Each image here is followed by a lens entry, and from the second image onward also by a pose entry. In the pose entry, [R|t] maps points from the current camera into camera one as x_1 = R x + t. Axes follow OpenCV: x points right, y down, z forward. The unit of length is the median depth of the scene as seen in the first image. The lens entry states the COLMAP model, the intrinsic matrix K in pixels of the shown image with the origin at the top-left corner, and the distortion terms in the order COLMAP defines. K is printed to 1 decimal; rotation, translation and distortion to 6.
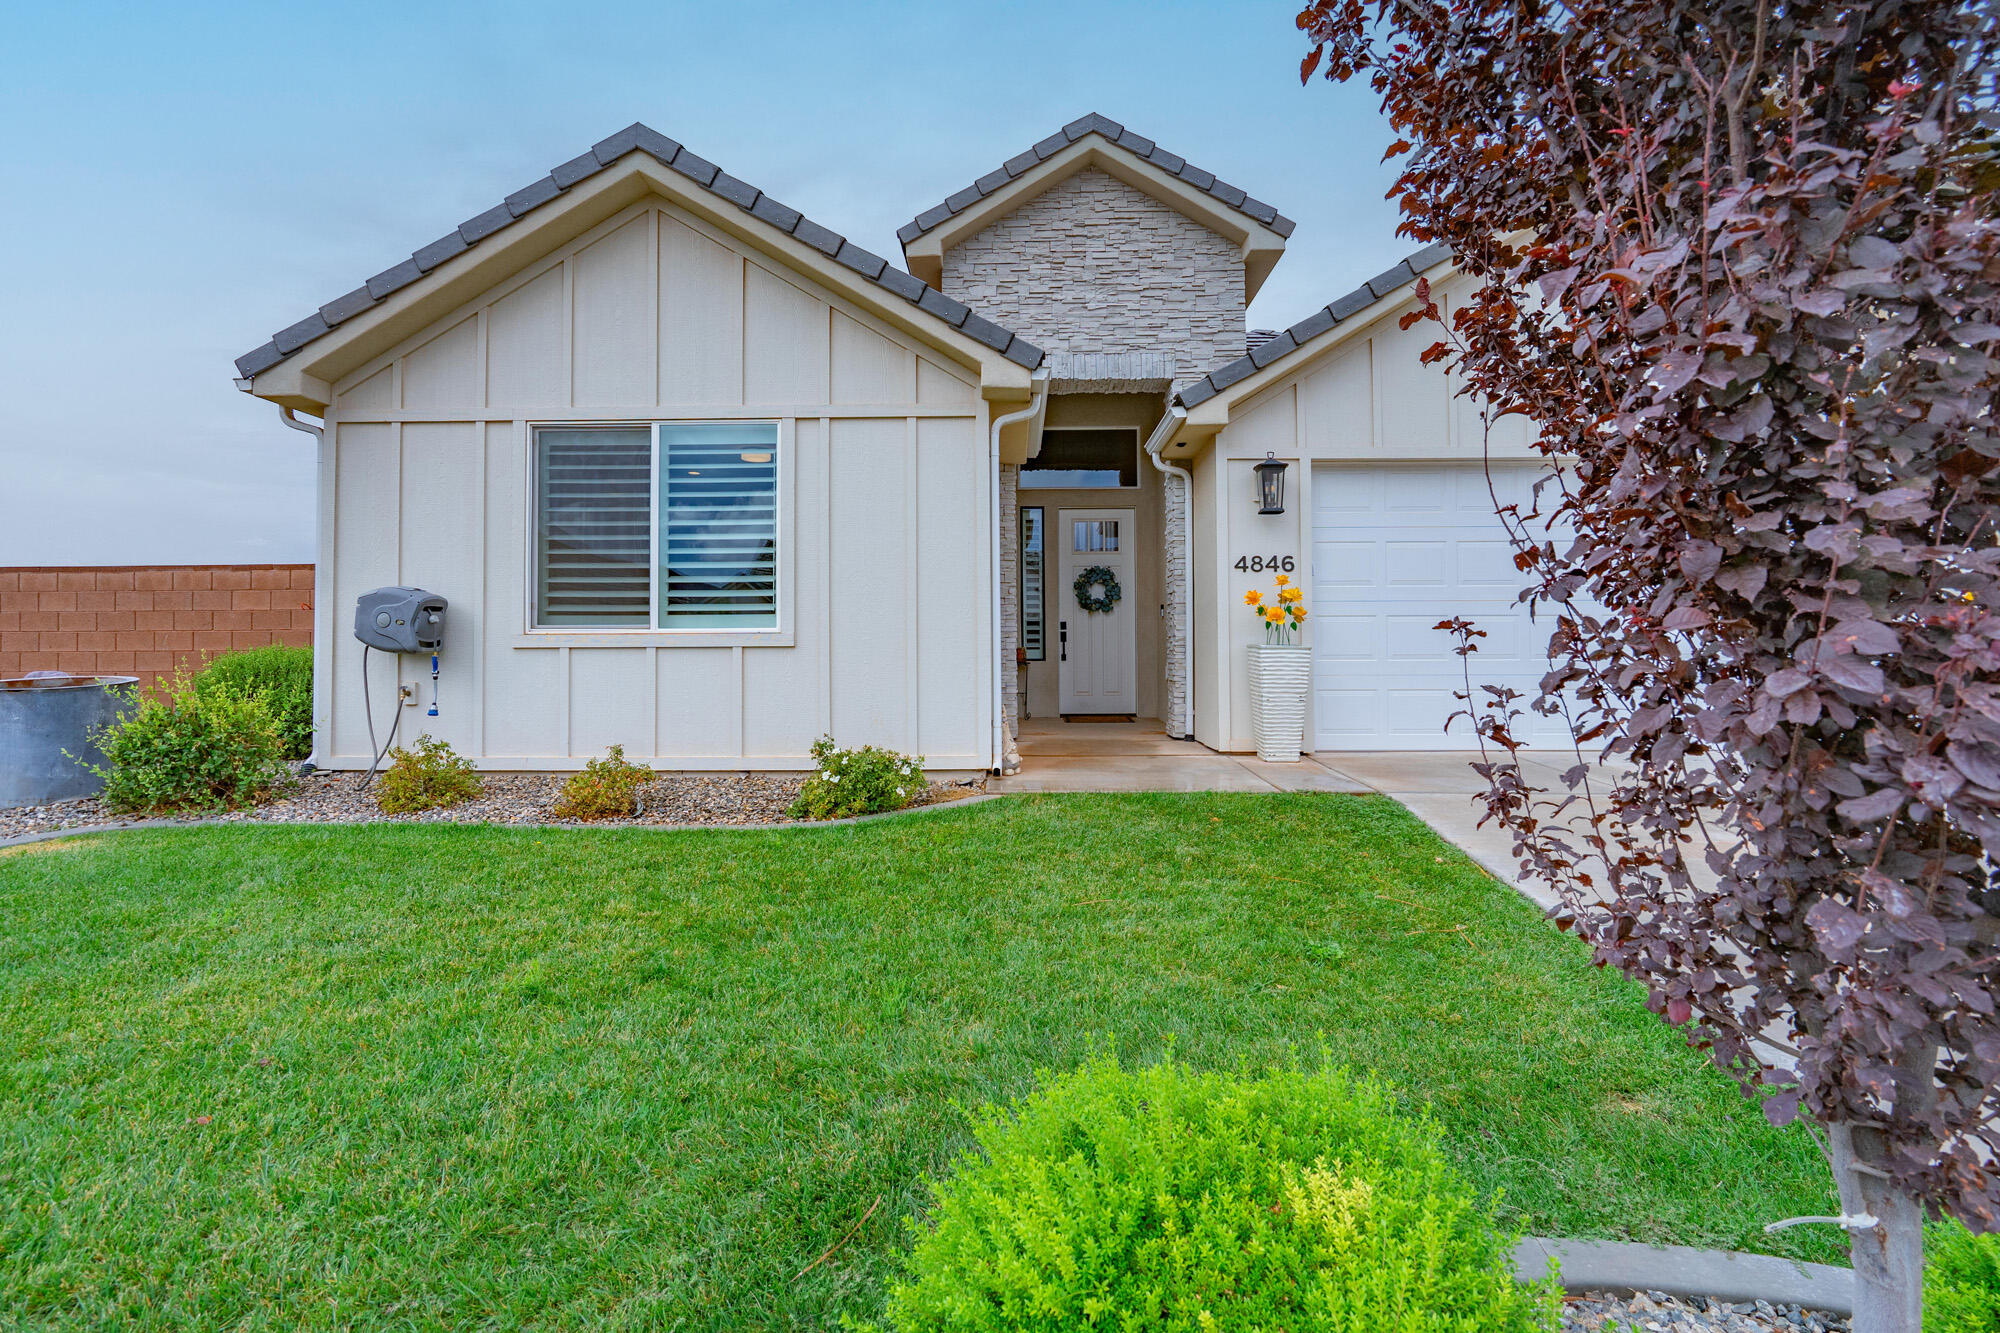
lens RADIAL K [[908.4, 0, 1040.1], [0, 908.4, 634.0], [0, 0, 1]] dist [-0.006575, 0.003525]
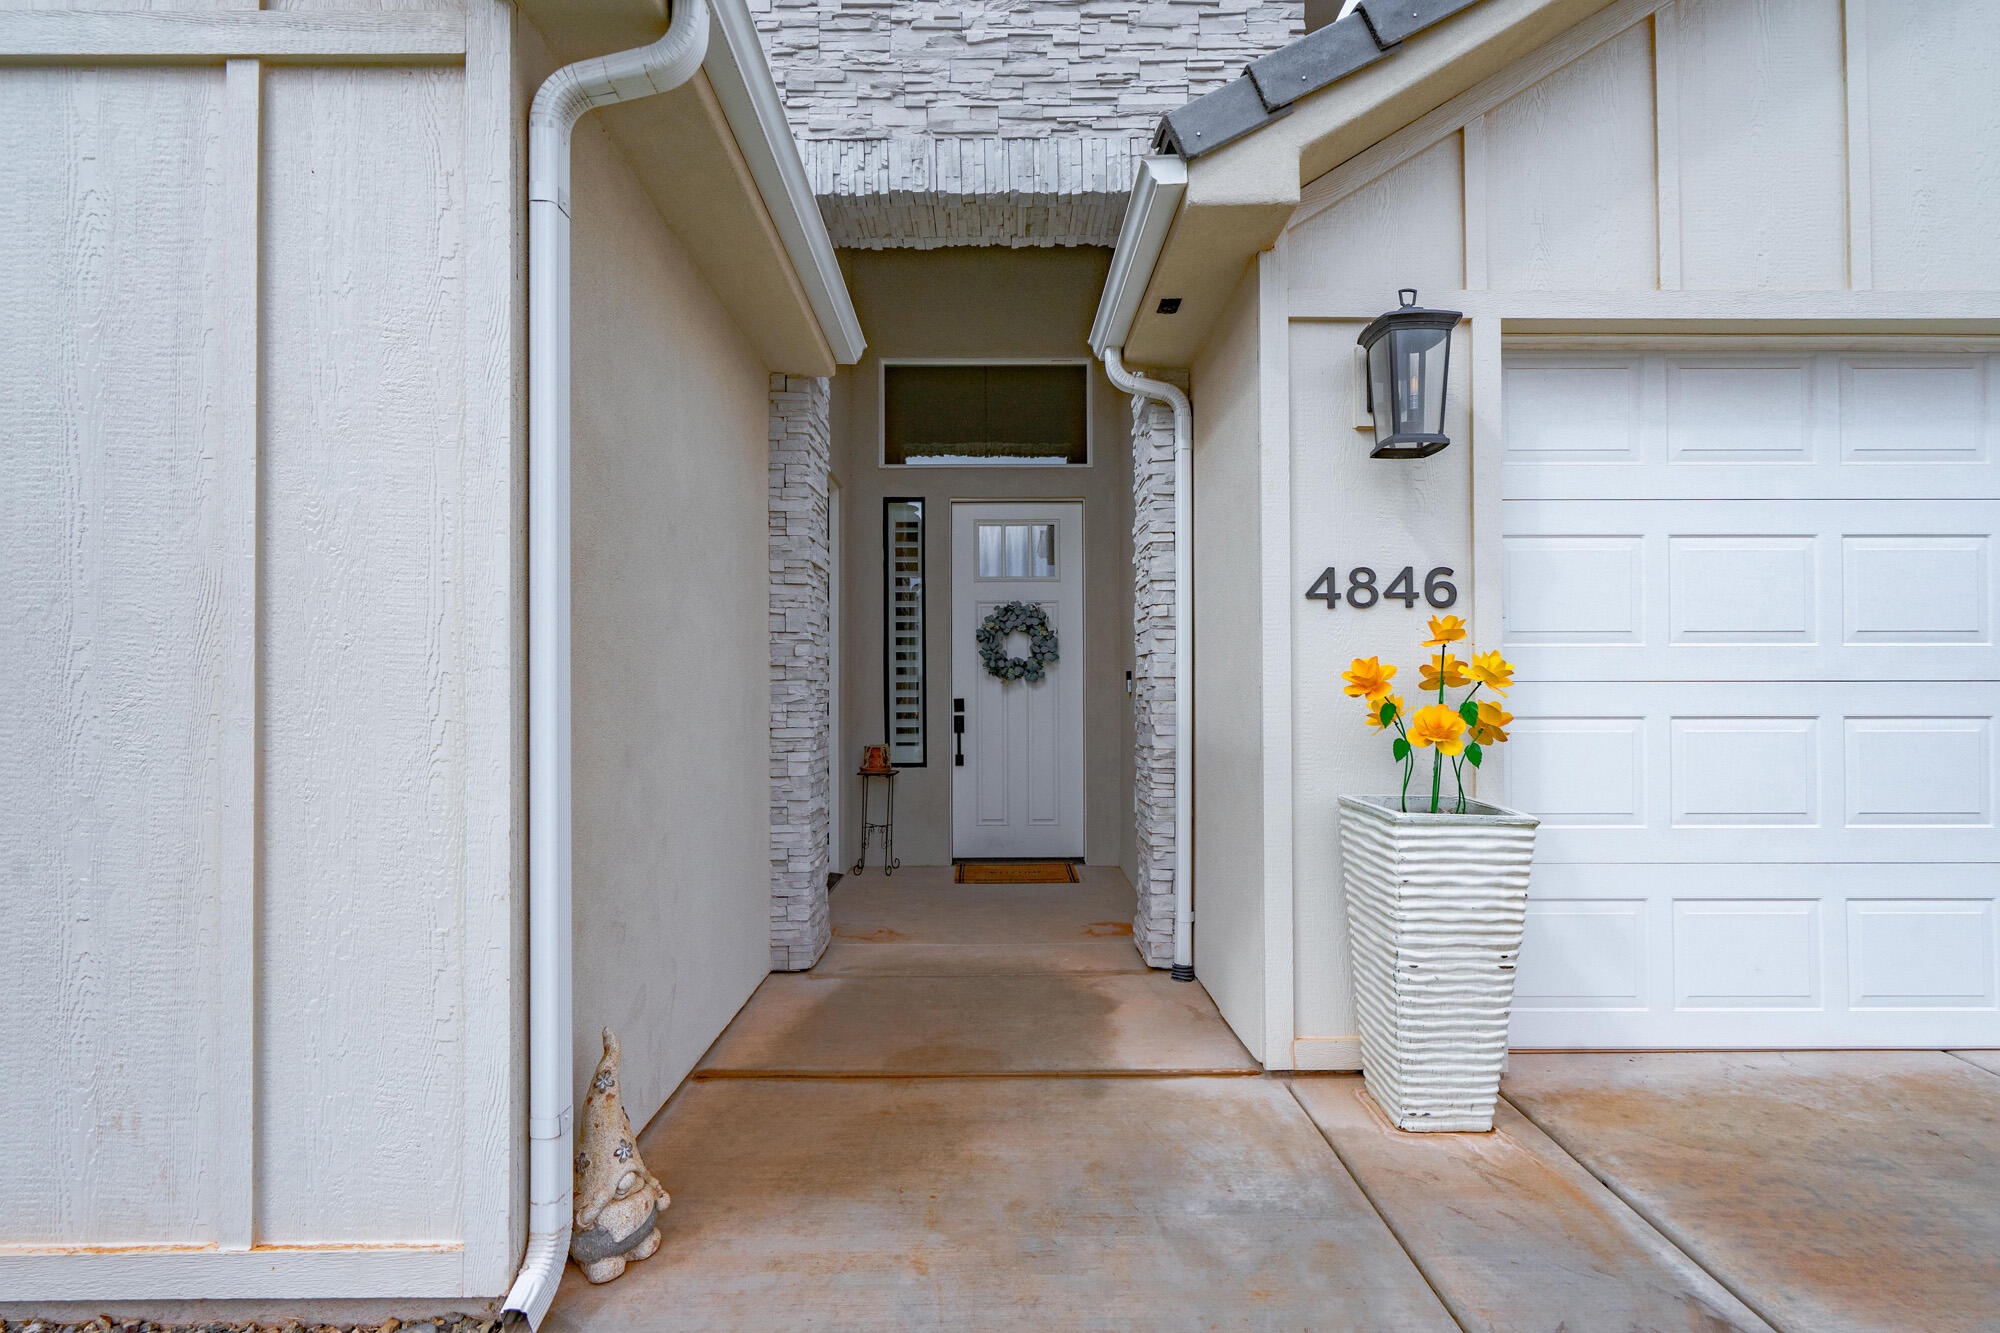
lens RADIAL K [[908.4, 0, 1032.9], [0, 908.4, 699.8], [0, 0, 1]] dist [-0.006575, 0.003525]
pose [[0.999748, 0.000906, 0.022430, 0.087074], [-0.001410, 0.999746, 0.022477, -0.037386], [-0.022404, -0.022503, 0.999496, 0.607853]]
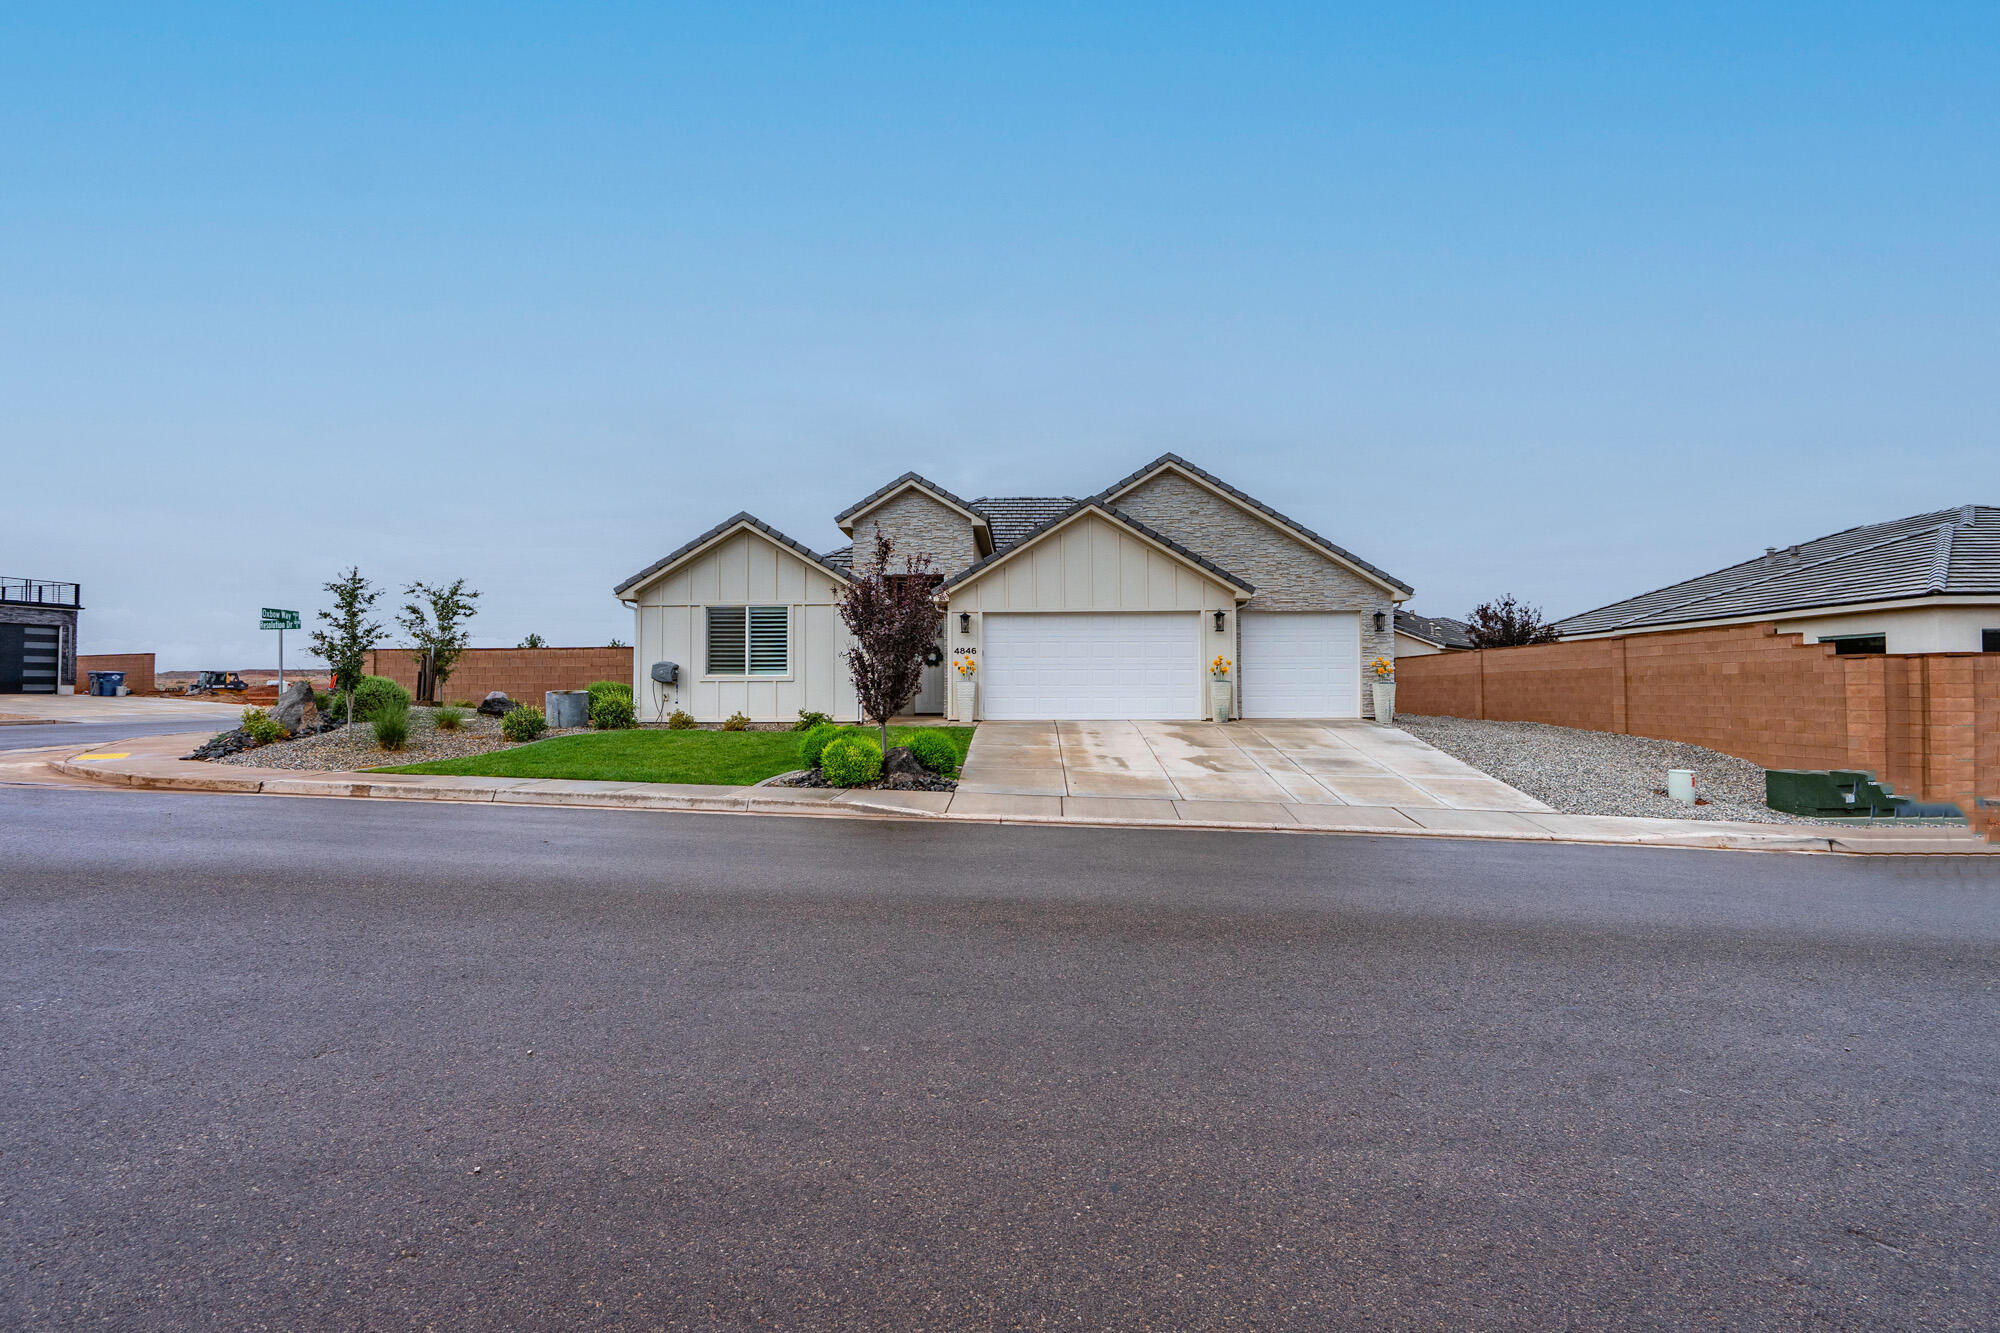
lens RADIAL K [[864.6, 0, 1002.7], [0, 864.6, 672.9], [0, 0, 1]] dist [0.001900, 0.000398]
pose [[0.999318, -0.000388, -0.036916, 0.452532], [0.000455, 0.999998, 0.001815, -0.015903], [0.036916, -0.001831, 0.999317, -1.574255]]
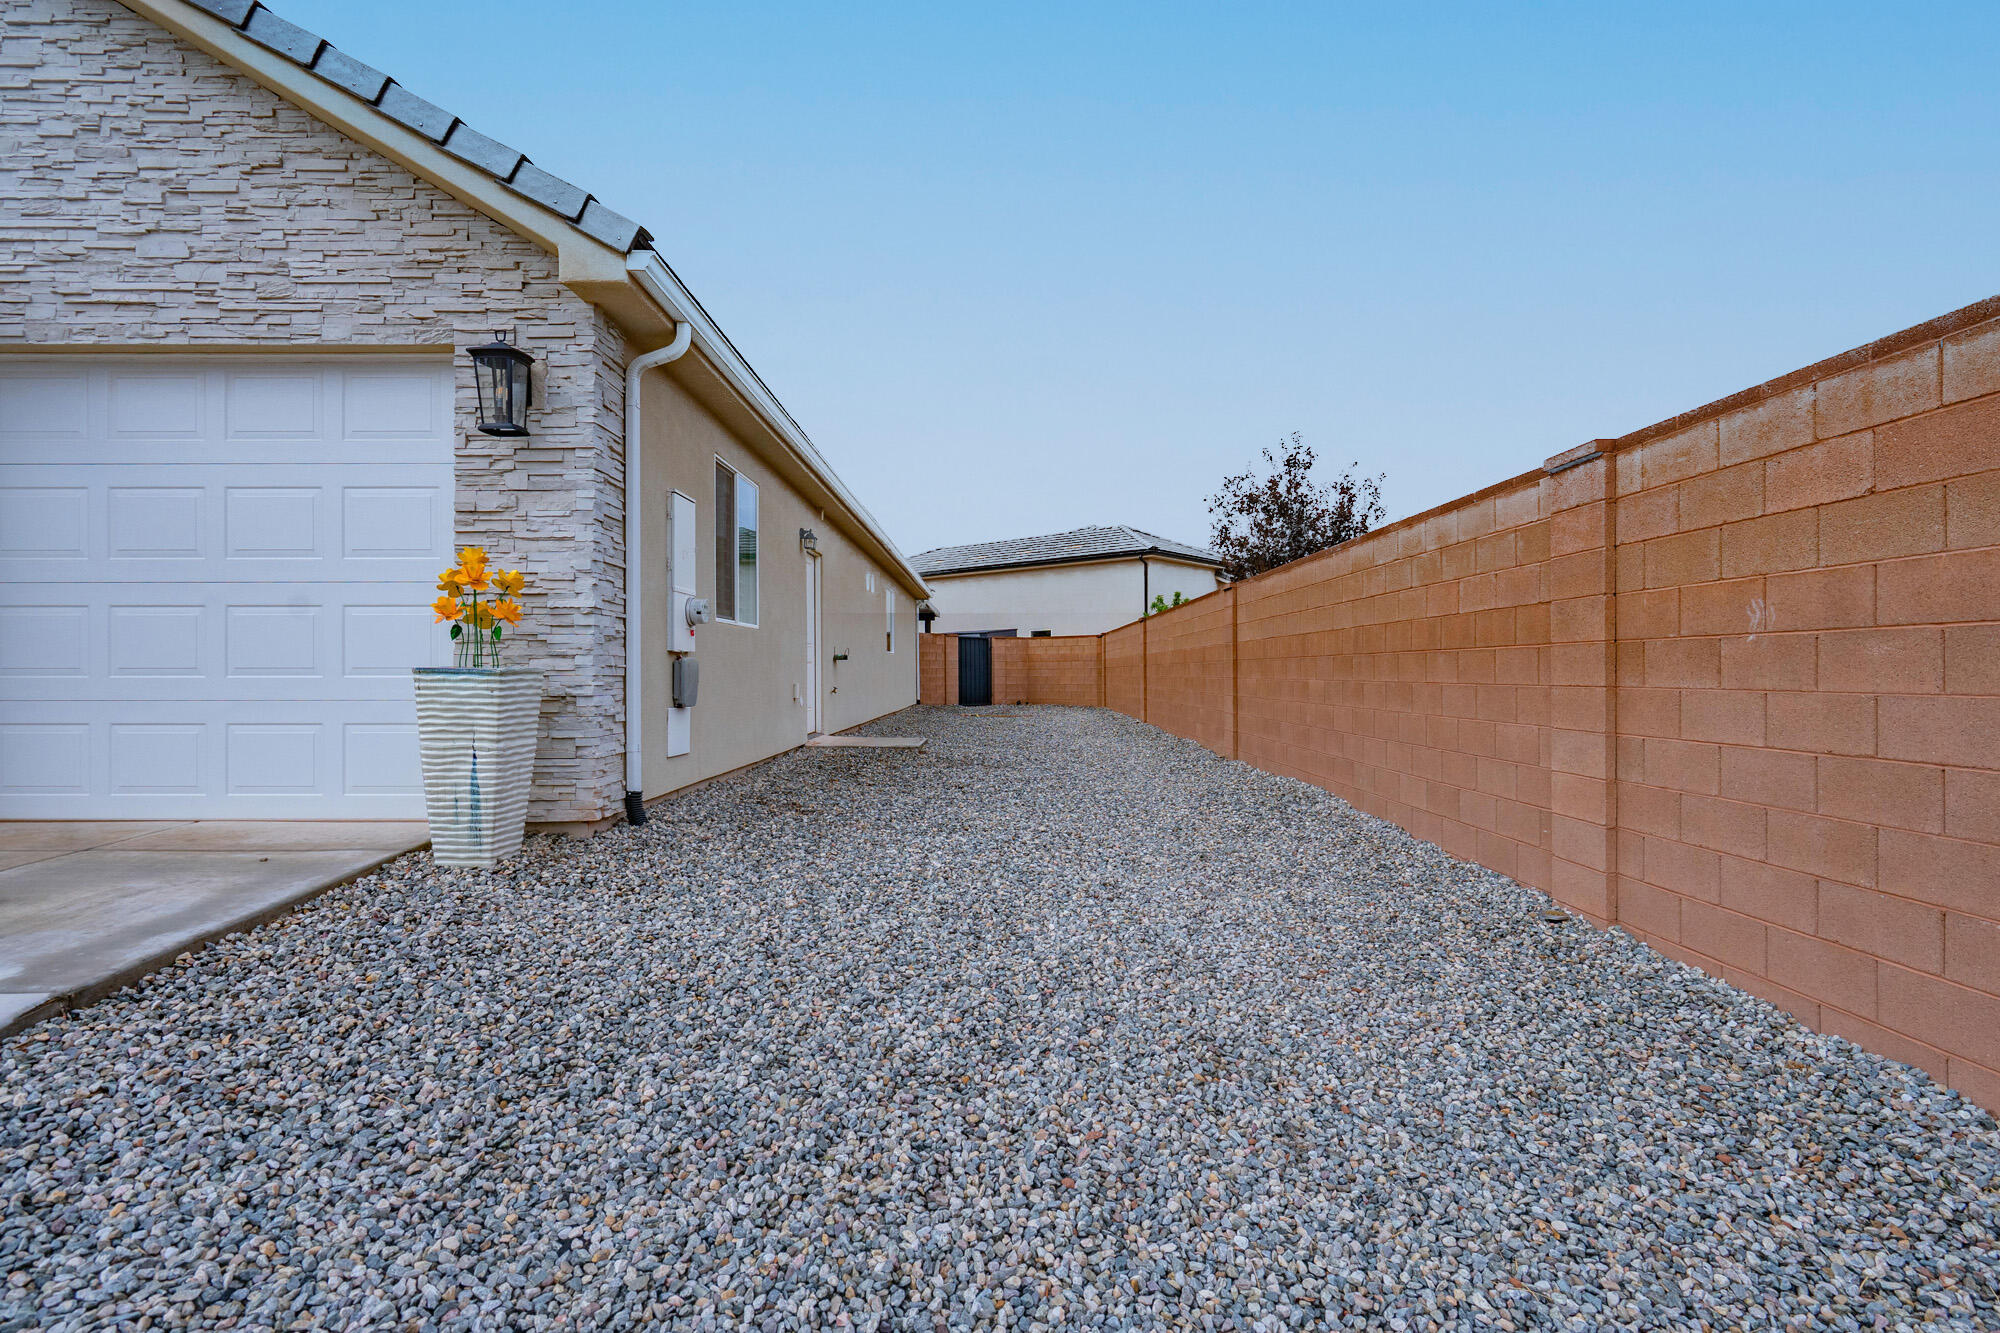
lens RADIAL K [[908.4, 0, 961.1], [0, 908.4, 681.1], [0, 0, 1]] dist [-0.006575, 0.003525]
pose [[0.999999, -0.001026, -0.000841, 1.766196], [0.001053, 0.999470, 0.032526, 0.007325], [0.000807, -0.032527, 0.999471, 0.443673]]
